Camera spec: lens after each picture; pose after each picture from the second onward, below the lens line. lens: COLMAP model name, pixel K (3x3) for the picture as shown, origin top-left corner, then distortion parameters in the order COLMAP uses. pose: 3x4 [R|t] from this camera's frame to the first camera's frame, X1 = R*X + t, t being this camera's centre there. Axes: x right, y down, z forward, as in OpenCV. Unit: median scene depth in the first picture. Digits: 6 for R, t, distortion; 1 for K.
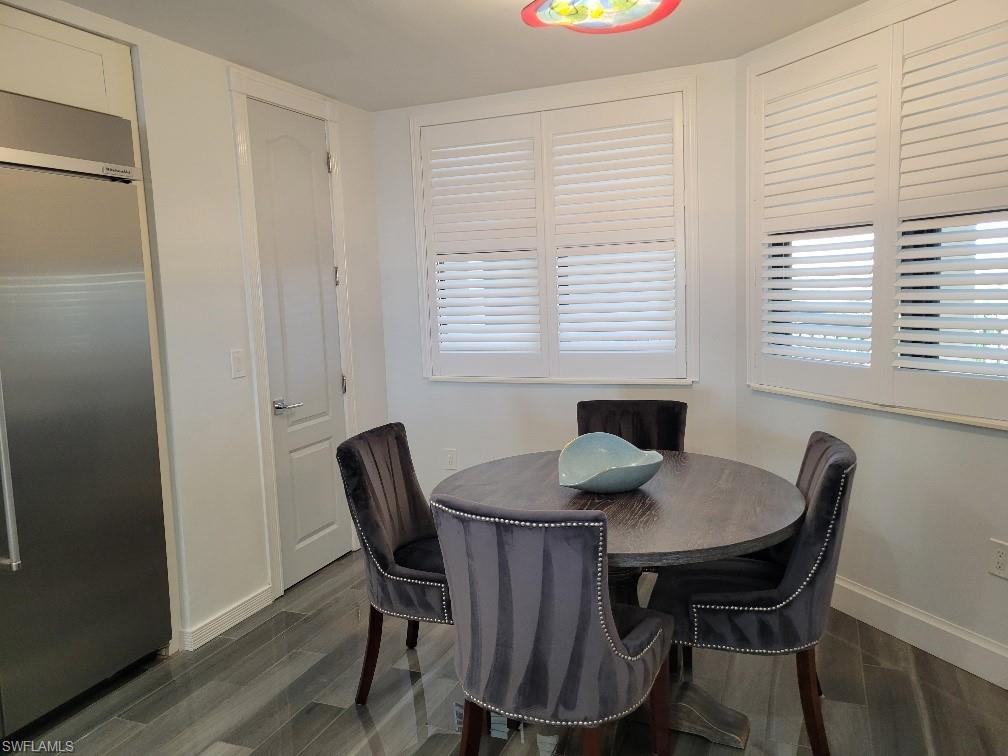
lens RADIAL K [[760.9, 0, 497.7], [0, 760.9, 376.0], [0, 0, 1]] dist [0.043478, -0.002765]
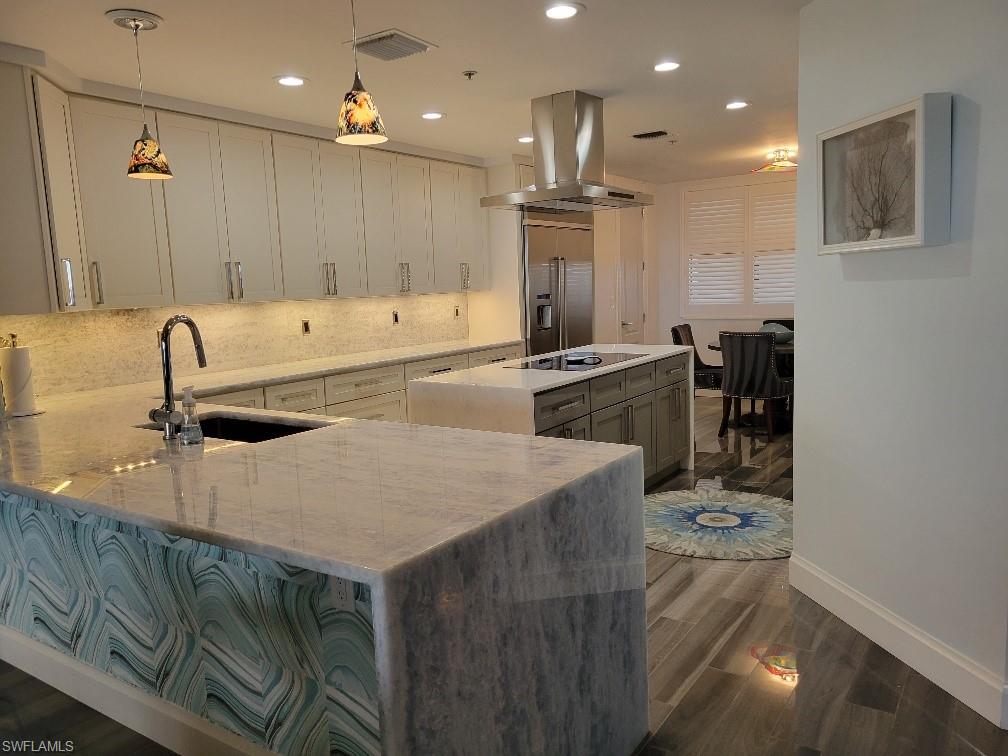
lens RADIAL K [[754.2, 0, 500.2], [0, 754.2, 376.0], [0, 0, 1]] dist [0.048661, -0.004596]
pose [[0.980107, 0.029893, -0.196204, -0.367857], [-0.030070, 0.999546, 0.002079, 0.378331], [0.196177, 0.003862, 0.980561, -2.411907]]
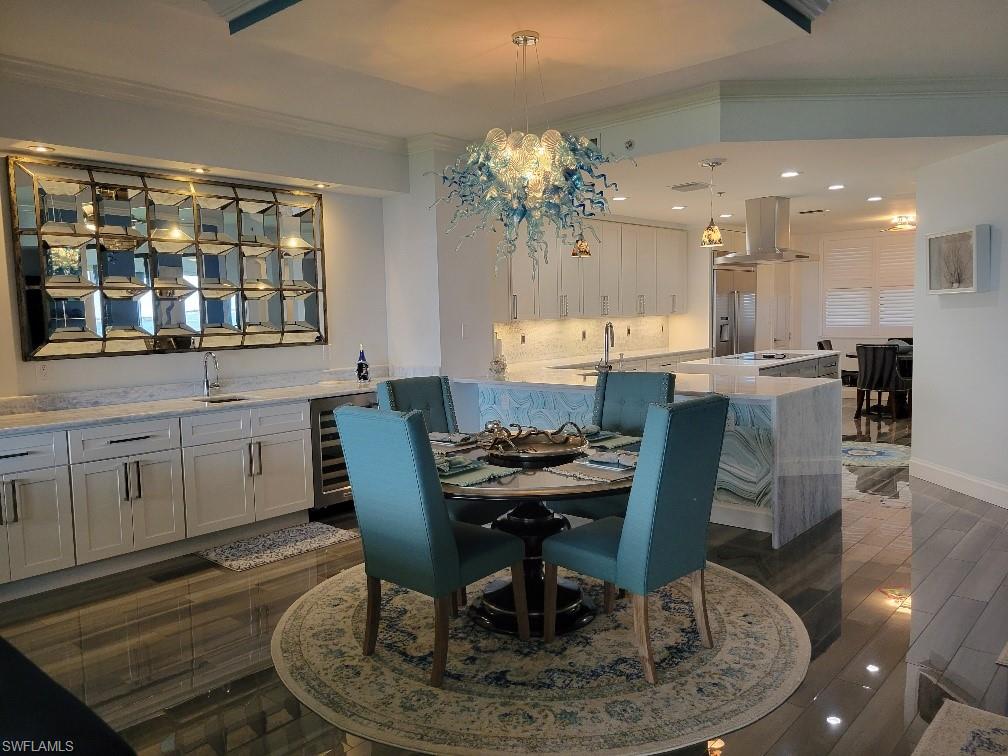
lens RADIAL K [[754.2, 0, 500.2], [0, 754.2, 376.0], [0, 0, 1]] dist [0.048661, -0.004596]
pose [[0.947126, 0.042622, -0.318019, -0.674099], [-0.054120, 0.998158, -0.027405, 0.616890], [0.316265, 0.043167, 0.947688, -4.205649]]
